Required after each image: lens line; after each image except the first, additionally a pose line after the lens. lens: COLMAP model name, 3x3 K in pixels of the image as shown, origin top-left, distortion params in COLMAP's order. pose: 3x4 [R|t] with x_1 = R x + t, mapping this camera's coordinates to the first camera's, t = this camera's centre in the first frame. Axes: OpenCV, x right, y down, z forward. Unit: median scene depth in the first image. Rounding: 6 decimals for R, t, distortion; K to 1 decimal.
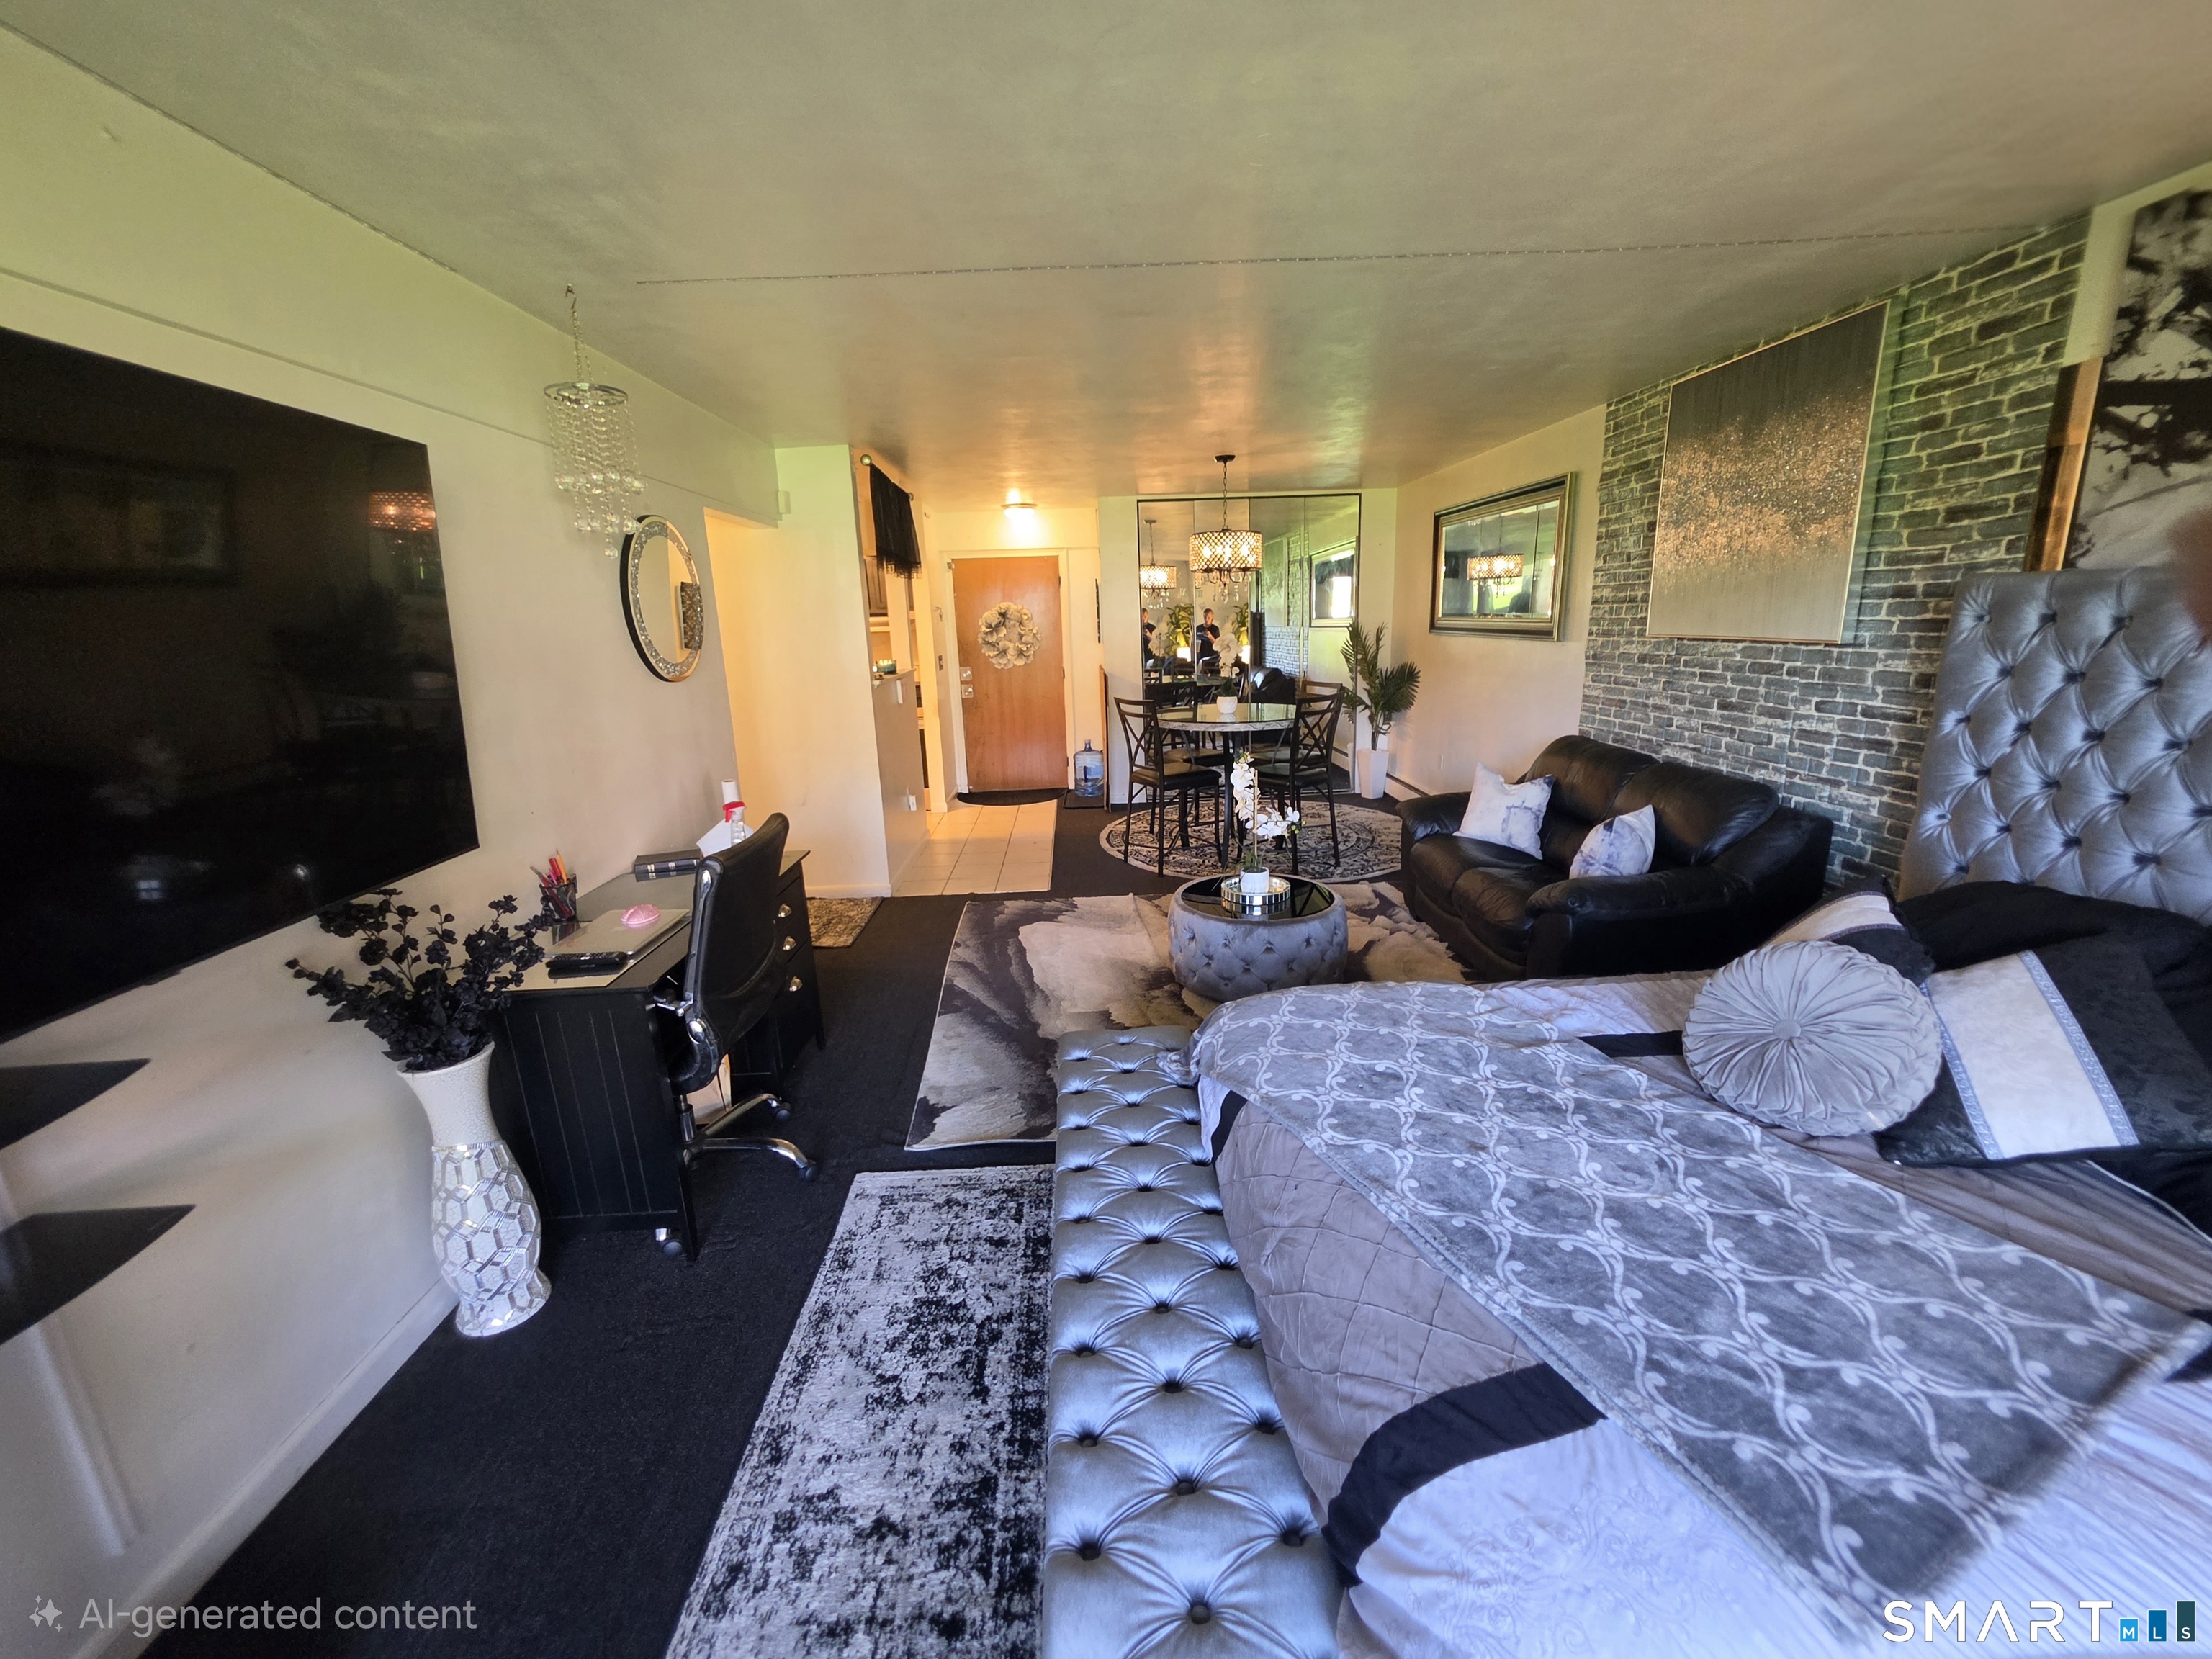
lens RADIAL K [[886.9, 0, 1117.1], [0, 886.9, 835.4], [0, 0, 1]] dist [-0.008344, 0.002803]
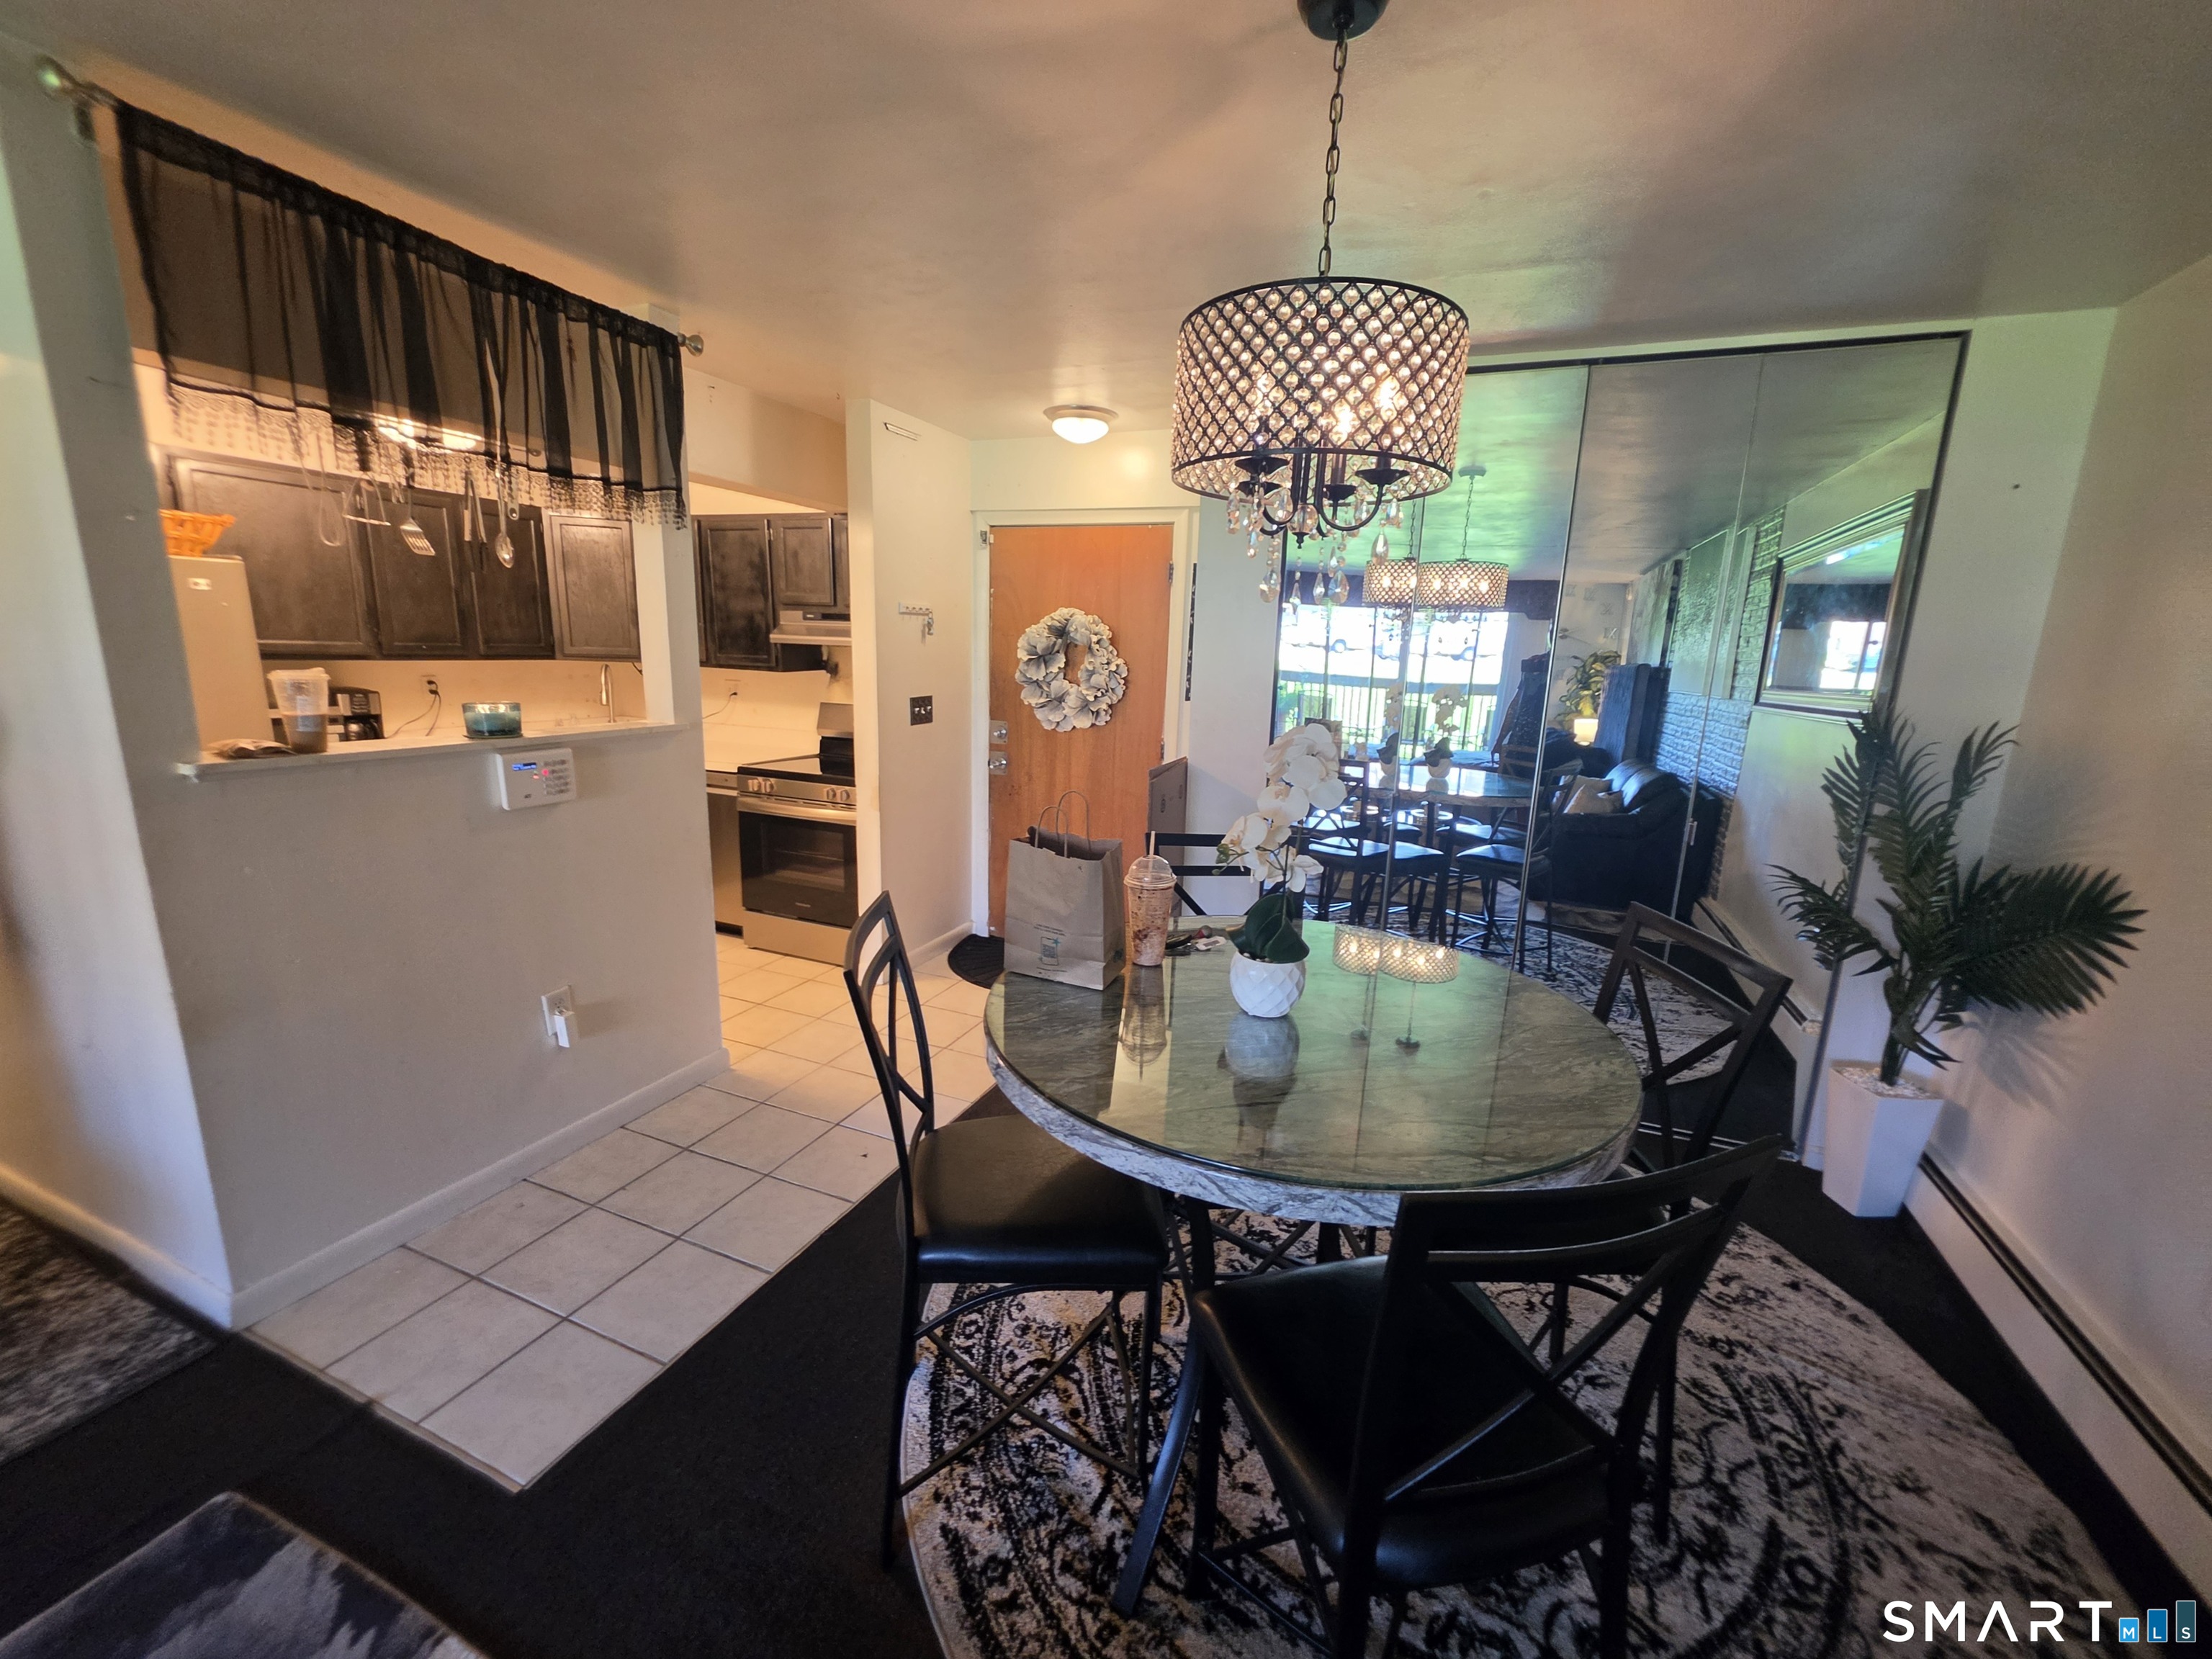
lens RADIAL K [[886.9, 0, 1117.1], [0, 886.9, 835.4], [0, 0, 1]] dist [-0.008344, 0.002803]
pose [[0.901382, 0.153901, -0.404753, 0.137070], [-0.165700, 0.986158, 0.005960, -0.136794], [0.400068, 0.061695, 0.914407, 0.533536]]
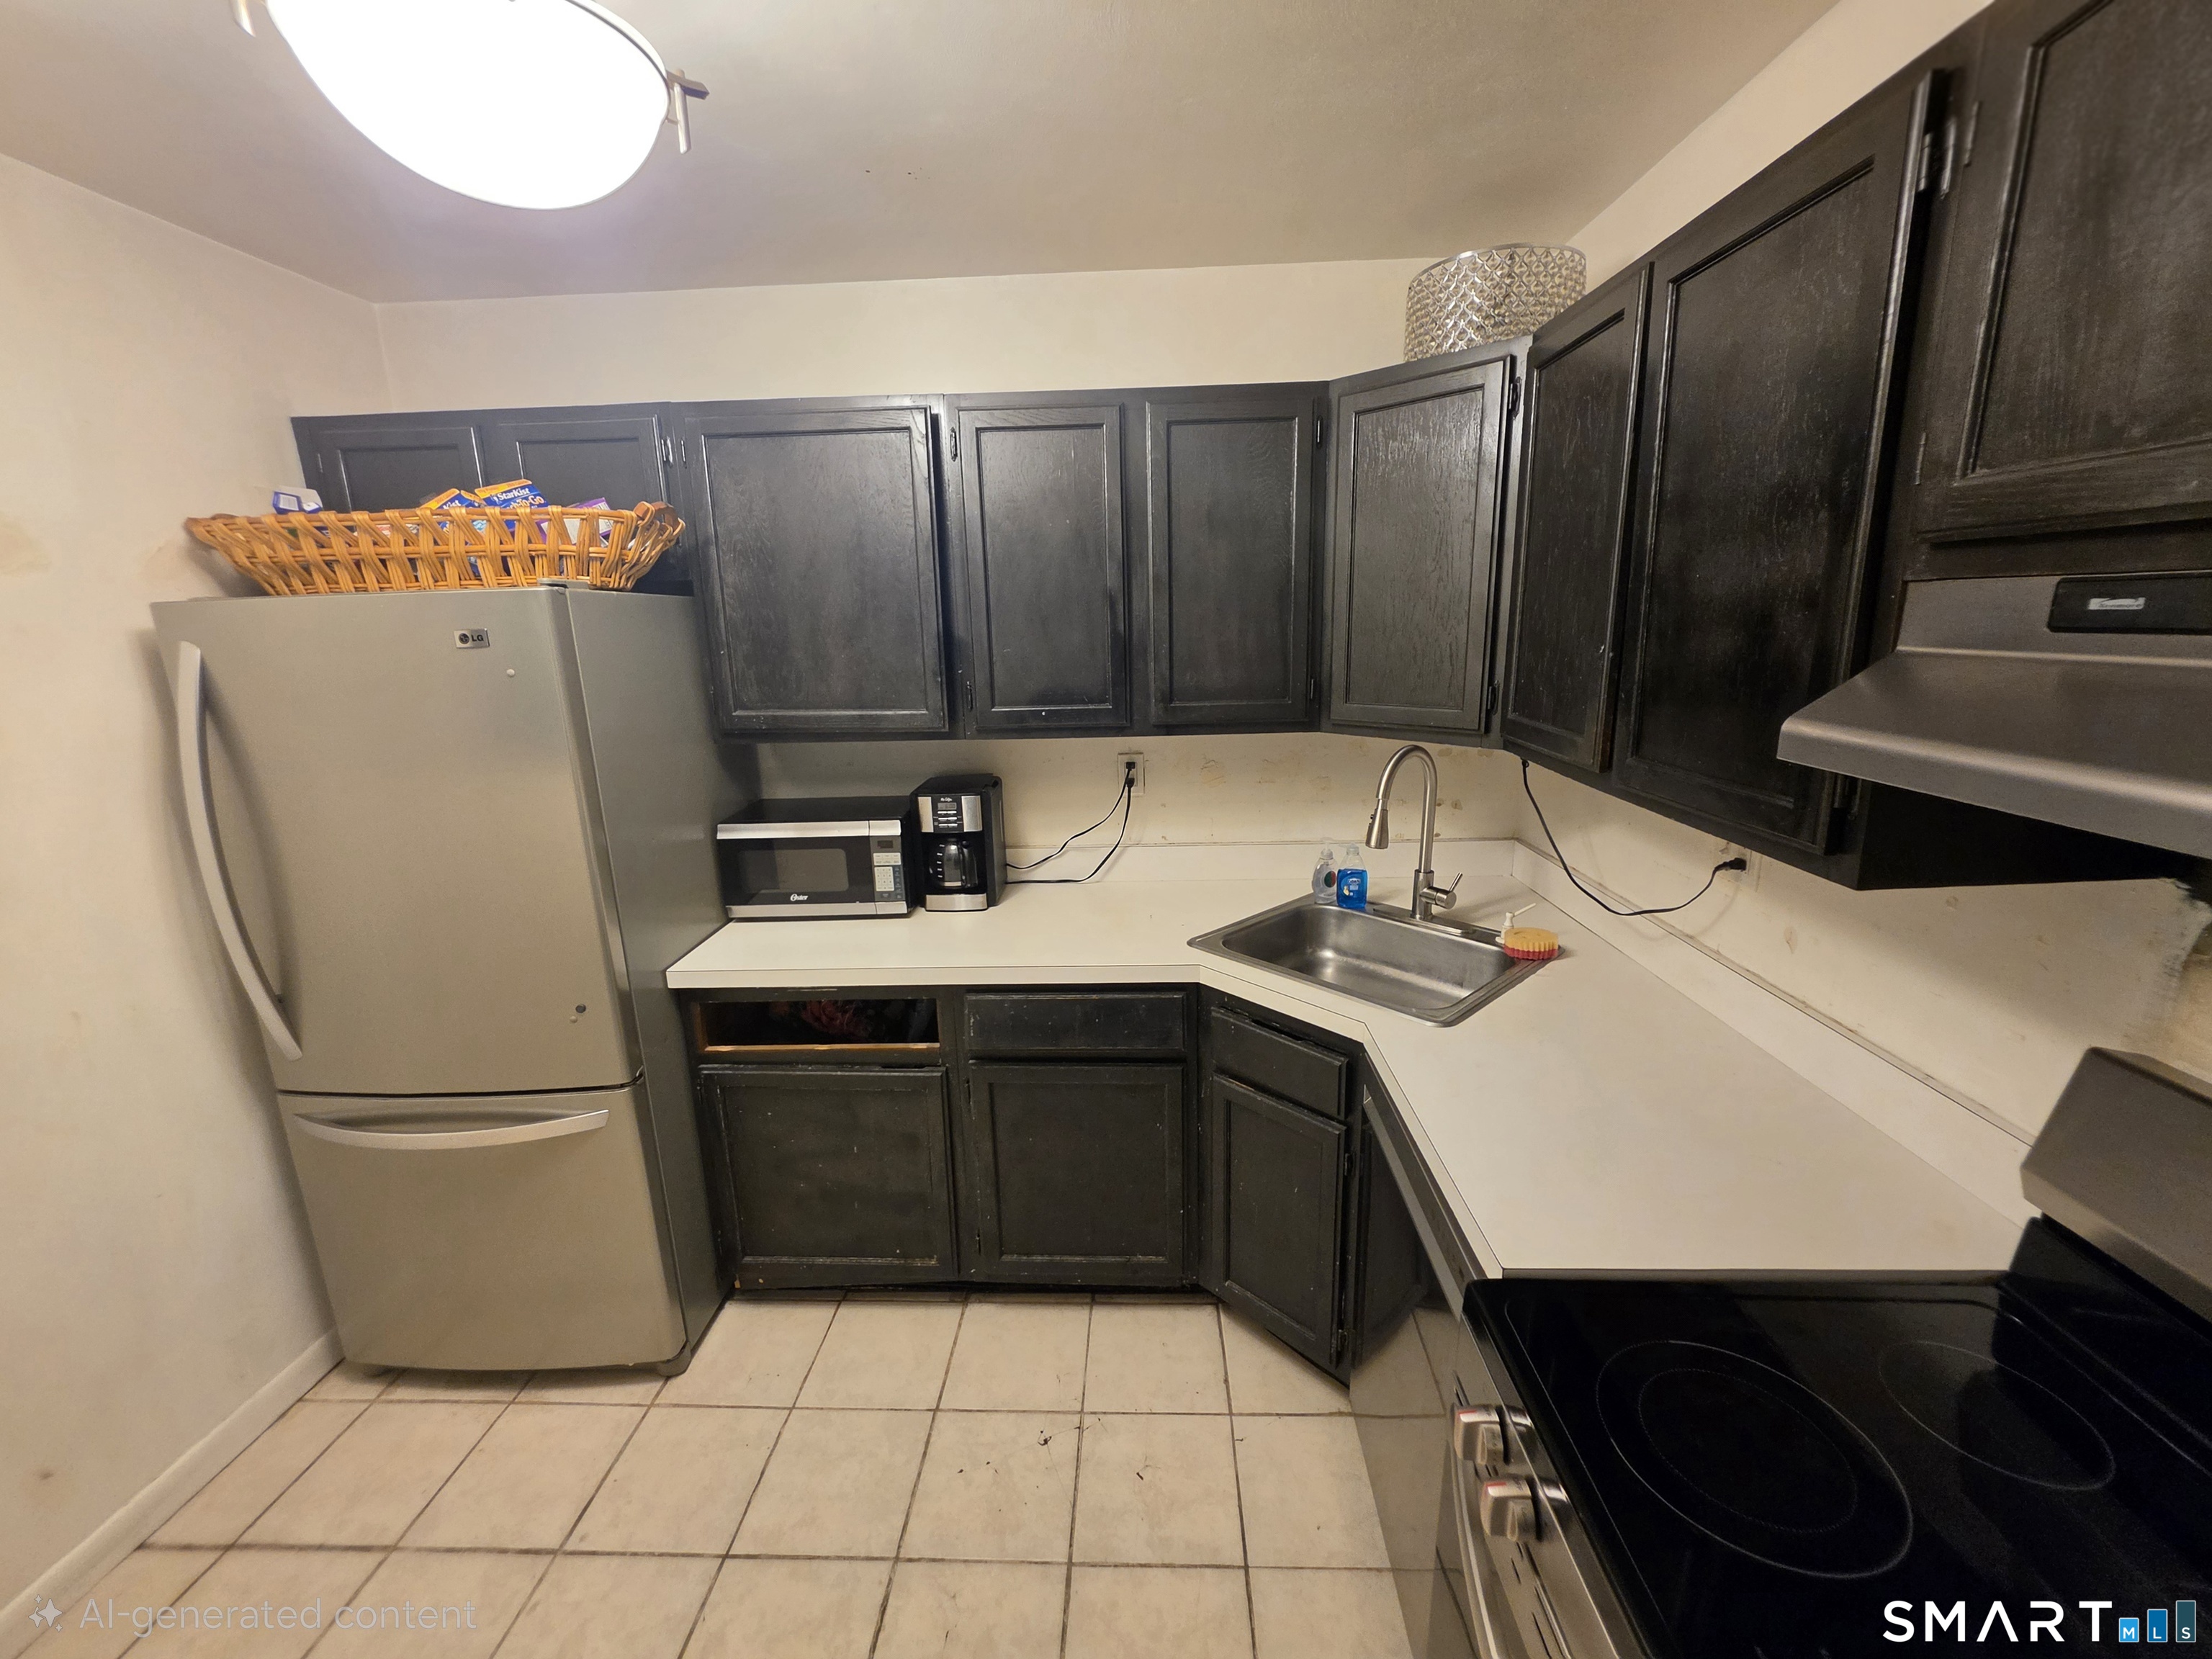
lens RADIAL K [[886.9, 0, 1117.1], [0, 886.9, 835.4], [0, 0, 1]] dist [-0.008344, 0.002803]
pose [[-0.081157, 0.272725, -0.958663, -0.122559], [-0.207356, 0.936171, 0.283880, -0.203673], [0.974893, 0.221823, -0.019426, 0.801574]]
